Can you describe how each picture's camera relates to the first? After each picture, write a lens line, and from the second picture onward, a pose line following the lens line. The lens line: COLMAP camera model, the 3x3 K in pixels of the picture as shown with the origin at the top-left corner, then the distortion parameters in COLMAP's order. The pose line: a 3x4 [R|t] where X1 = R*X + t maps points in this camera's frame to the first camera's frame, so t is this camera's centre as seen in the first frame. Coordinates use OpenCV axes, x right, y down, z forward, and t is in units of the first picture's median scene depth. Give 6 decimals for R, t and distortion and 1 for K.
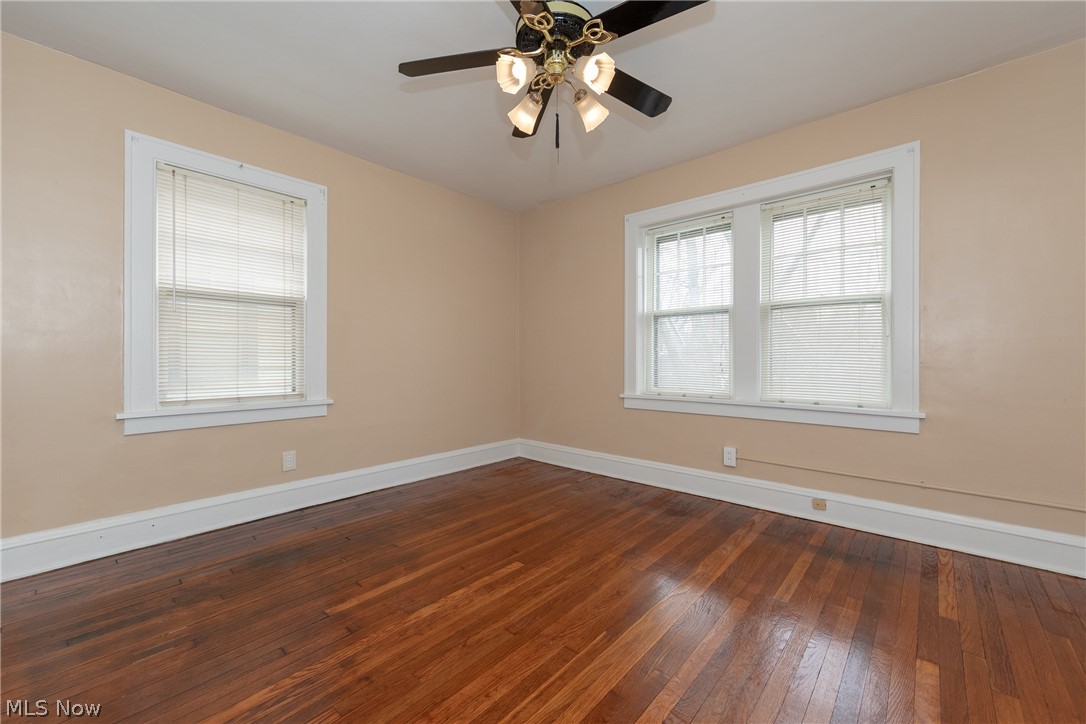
lens RADIAL K [[422.8, 0, 554.7], [0, 422.8, 359.8], [0, 0, 1]] dist [0.000650, -0.000115]
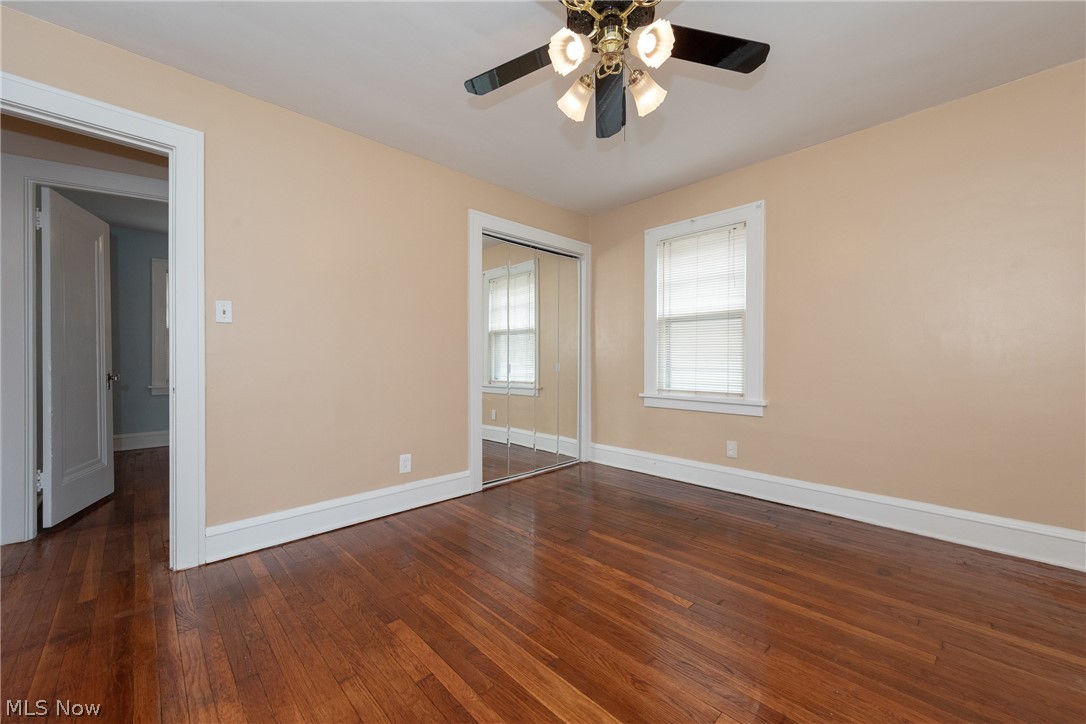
lens RADIAL K [[422.8, 0, 554.7], [0, 422.8, 359.8], [0, 0, 1]] dist [0.000650, -0.000115]
pose [[-0.066841, -0.004401, -0.997754, 0.670095], [-0.008486, 0.999957, -0.003842, -0.001603], [0.997728, 0.008210, -0.066875, 0.674340]]
